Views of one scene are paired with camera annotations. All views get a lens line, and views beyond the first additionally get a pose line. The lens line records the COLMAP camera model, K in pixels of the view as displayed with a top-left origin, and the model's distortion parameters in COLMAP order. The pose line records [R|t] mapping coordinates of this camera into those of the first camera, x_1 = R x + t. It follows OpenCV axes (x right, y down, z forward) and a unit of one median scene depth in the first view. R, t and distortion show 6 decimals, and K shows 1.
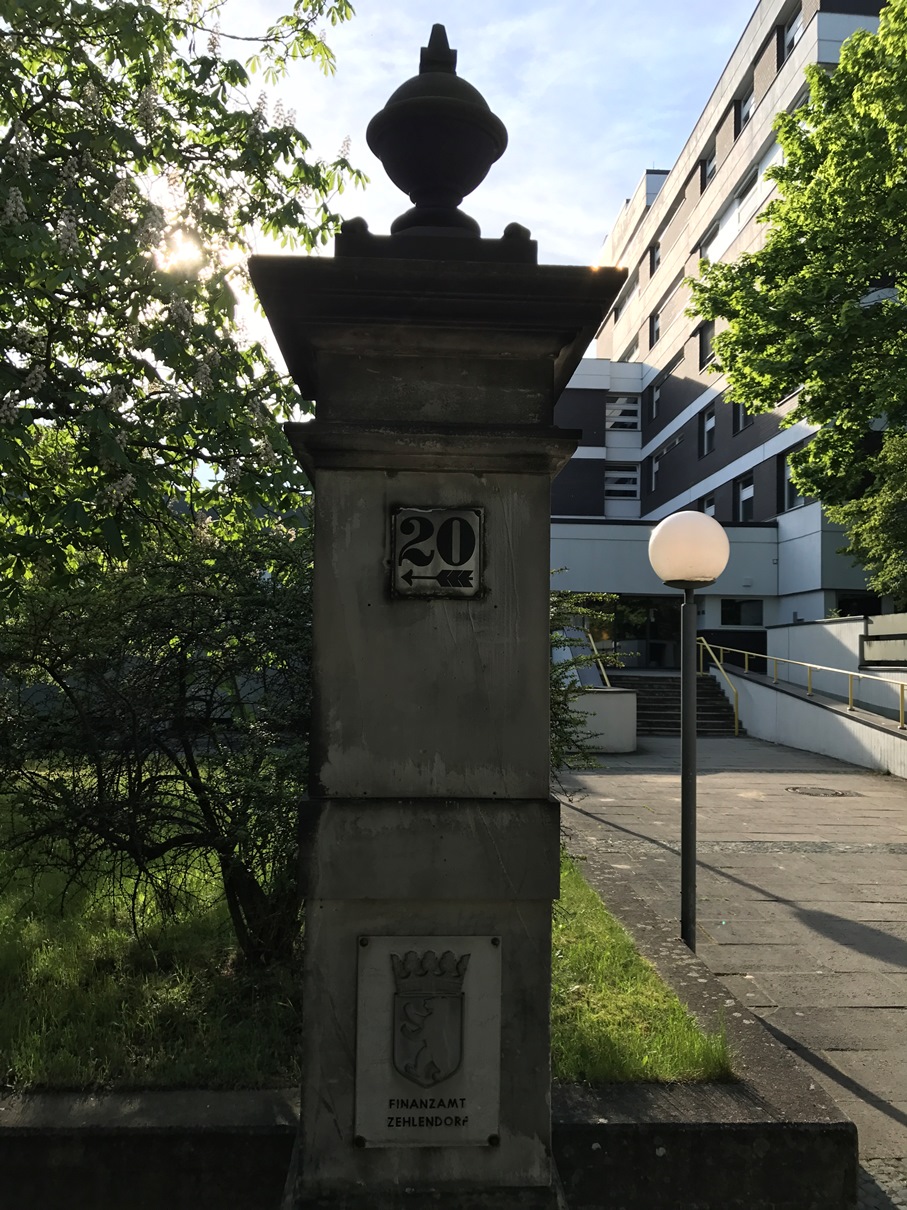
lens RADIAL K [[1007.3, 0, 456.8], [0, 1007.3, 610.5], [0, 0, 1]] dist [-0.003861, 0.076640]
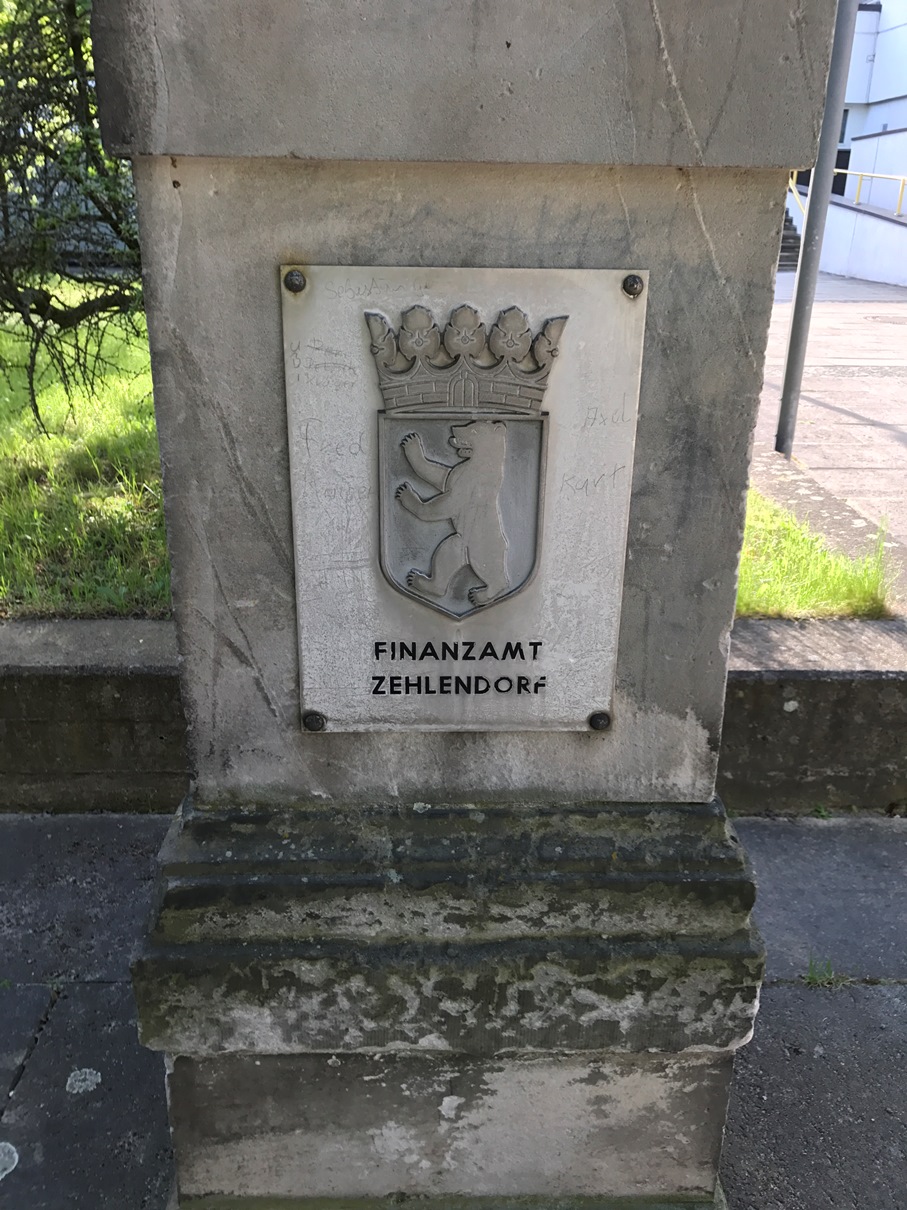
lens RADIAL K [[1007.3, 0, 456.8], [0, 1007.3, 610.5], [0, 0, 1]] dist [-0.003861, 0.076640]
pose [[0.999710, 0.010686, -0.021595, -0.019955], [-0.000744, 0.909525, 0.415649, 0.281966], [0.024083, -0.415512, 0.909269, 0.593168]]
